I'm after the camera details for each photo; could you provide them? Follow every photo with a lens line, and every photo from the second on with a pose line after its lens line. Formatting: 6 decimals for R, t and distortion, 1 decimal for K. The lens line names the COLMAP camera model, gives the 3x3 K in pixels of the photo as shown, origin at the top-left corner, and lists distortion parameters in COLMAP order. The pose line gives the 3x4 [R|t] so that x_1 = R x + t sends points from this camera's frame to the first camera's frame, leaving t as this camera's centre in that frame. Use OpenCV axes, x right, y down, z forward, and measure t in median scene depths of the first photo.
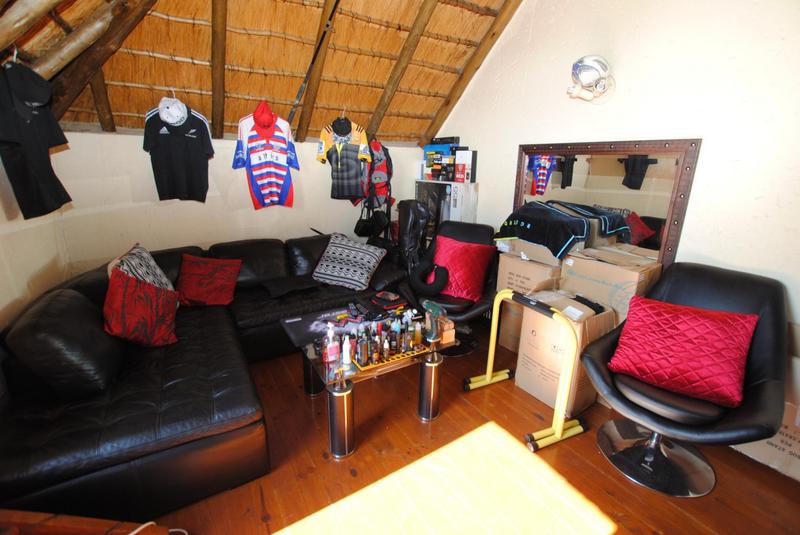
lens RADIAL K [[358.4, 0, 401.1], [0, 358.4, 268.8], [0, 0, 1]] dist [-0.021780, 0.000039]
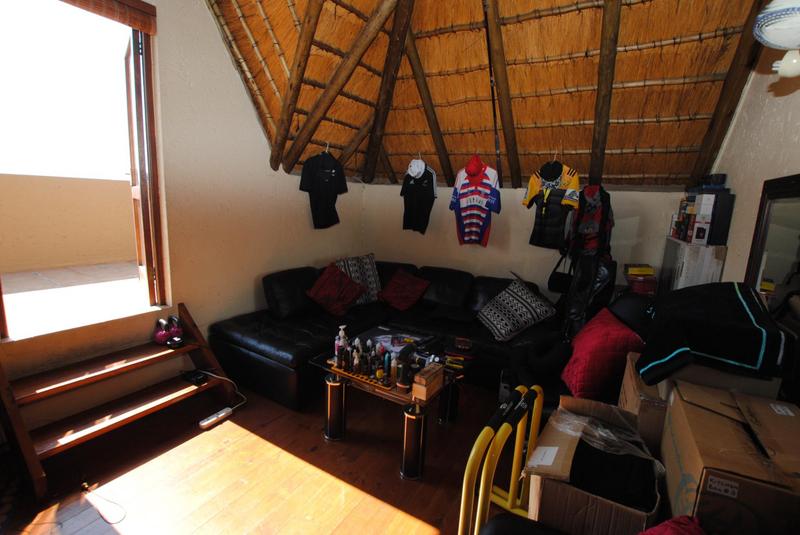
lens RADIAL K [[358.4, 0, 401.4], [0, 358.4, 264.8], [0, 0, 1]] dist [-0.021780, 0.000039]
pose [[0.455865, 0.157583, -0.875988, 0.551782], [-0.282899, 0.958817, 0.025263, -0.080810], [0.843893, 0.236300, 0.481671, 0.298435]]
